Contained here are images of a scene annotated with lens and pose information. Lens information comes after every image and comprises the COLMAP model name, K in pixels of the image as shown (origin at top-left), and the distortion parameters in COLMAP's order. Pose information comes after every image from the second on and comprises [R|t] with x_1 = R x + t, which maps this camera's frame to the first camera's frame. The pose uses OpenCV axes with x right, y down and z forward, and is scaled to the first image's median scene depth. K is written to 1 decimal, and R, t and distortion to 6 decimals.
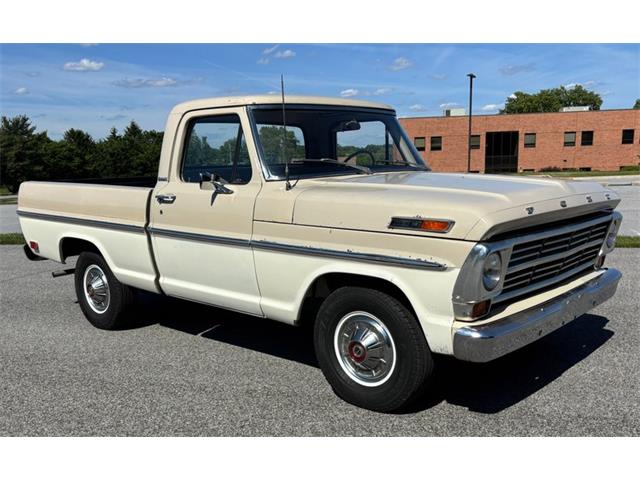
lens RADIAL K [[628.4, 0, 296.5], [0, 628.4, 295.6], [0, 0, 1]] dist [0.005615, 0.014203]
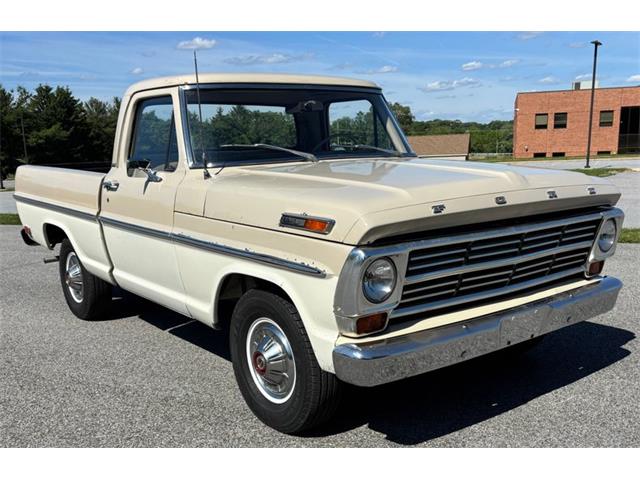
lens RADIAL K [[656.4, 0, 291.2], [0, 656.4, 288.2], [0, 0, 1]] dist [0.023029, 0.007543]
pose [[0.984683, 0.037902, -0.170186, 0.263344], [-0.036134, 0.999256, 0.013478, -0.027664], [0.170570, -0.007123, 0.985320, 0.085039]]
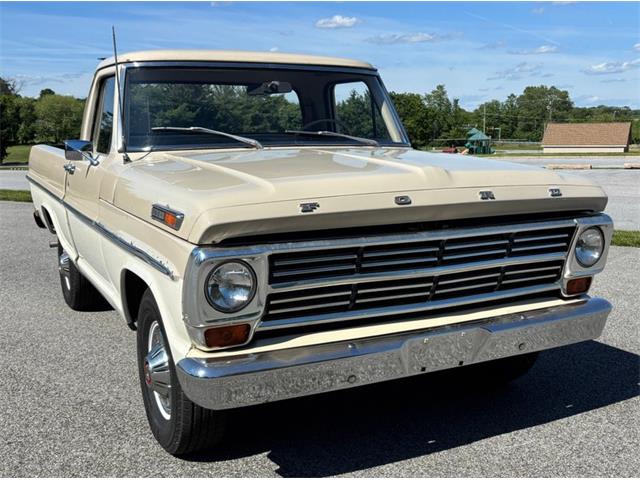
lens RADIAL K [[707.1, 0, 312.5], [0, 707.1, 257.6], [0, 0, 1]] dist [0.119278, -0.314270]
pose [[0.942583, 0.080679, -0.324079, 0.509501], [-0.089764, 0.995876, -0.013154, -0.053928], [0.321681, 0.041490, 0.945939, 0.191836]]
